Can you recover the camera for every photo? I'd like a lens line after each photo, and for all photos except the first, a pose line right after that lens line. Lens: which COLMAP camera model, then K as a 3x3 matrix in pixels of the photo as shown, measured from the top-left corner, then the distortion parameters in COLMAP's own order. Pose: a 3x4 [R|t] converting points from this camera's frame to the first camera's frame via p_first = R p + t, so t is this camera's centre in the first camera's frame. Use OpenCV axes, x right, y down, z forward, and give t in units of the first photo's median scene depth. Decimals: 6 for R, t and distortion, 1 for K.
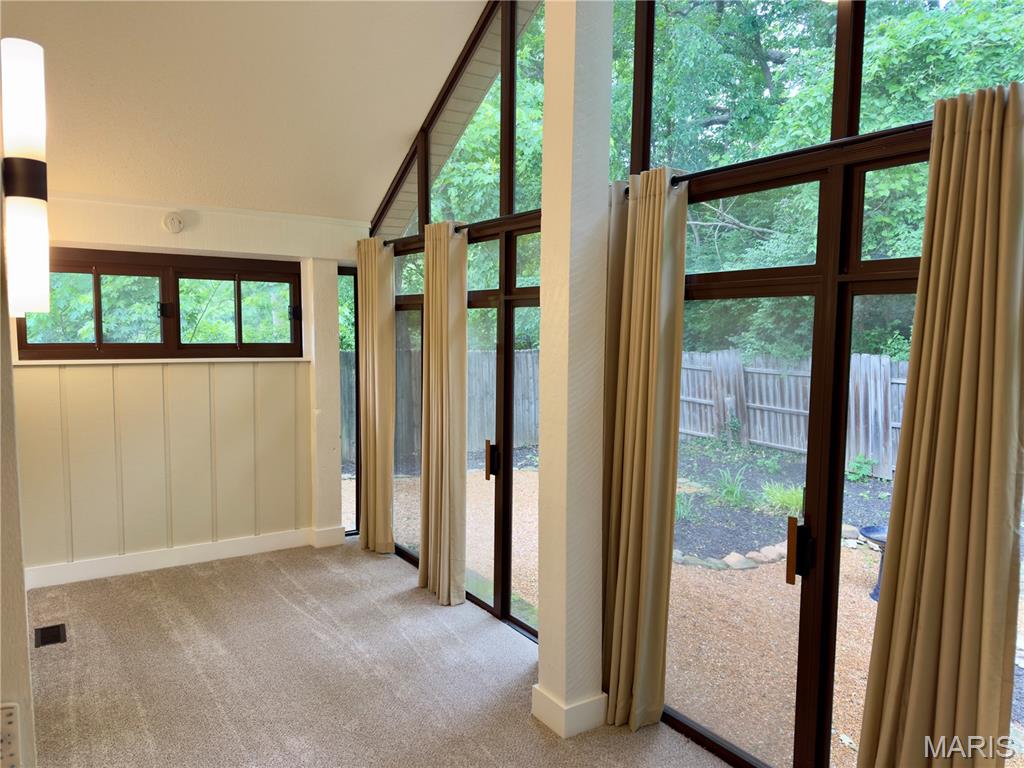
lens RADIAL K [[719.6, 0, 512.0], [0, 719.6, 384.0], [0, 0, 1]] dist [0.075269, -0.072129]
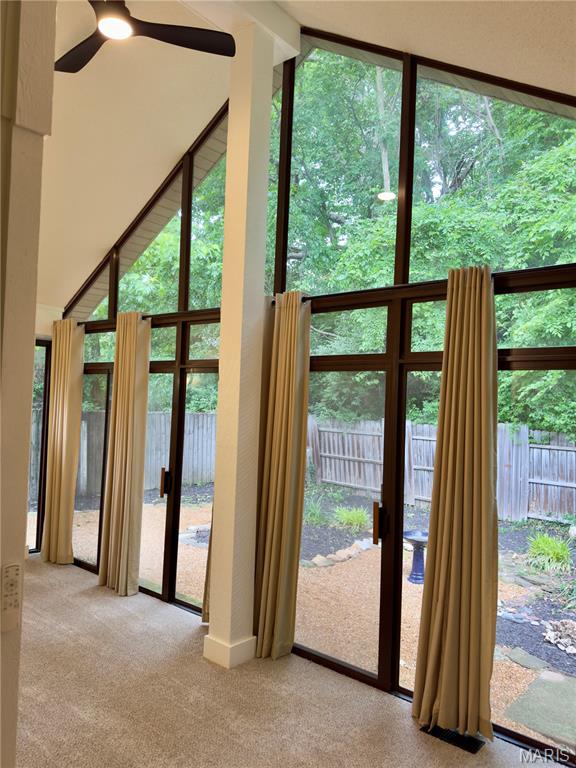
lens RADIAL K [[567.5, 0, 288.0], [0, 567.5, 384.0], [0, 0, 1]] dist [0.224191, -0.455364]
pose [[0.960759, 0.035681, 0.275080, -0.109290], [-0.005252, 0.993854, -0.110570, 0.037190], [-0.277334, 0.104786, 0.955042, -0.137934]]
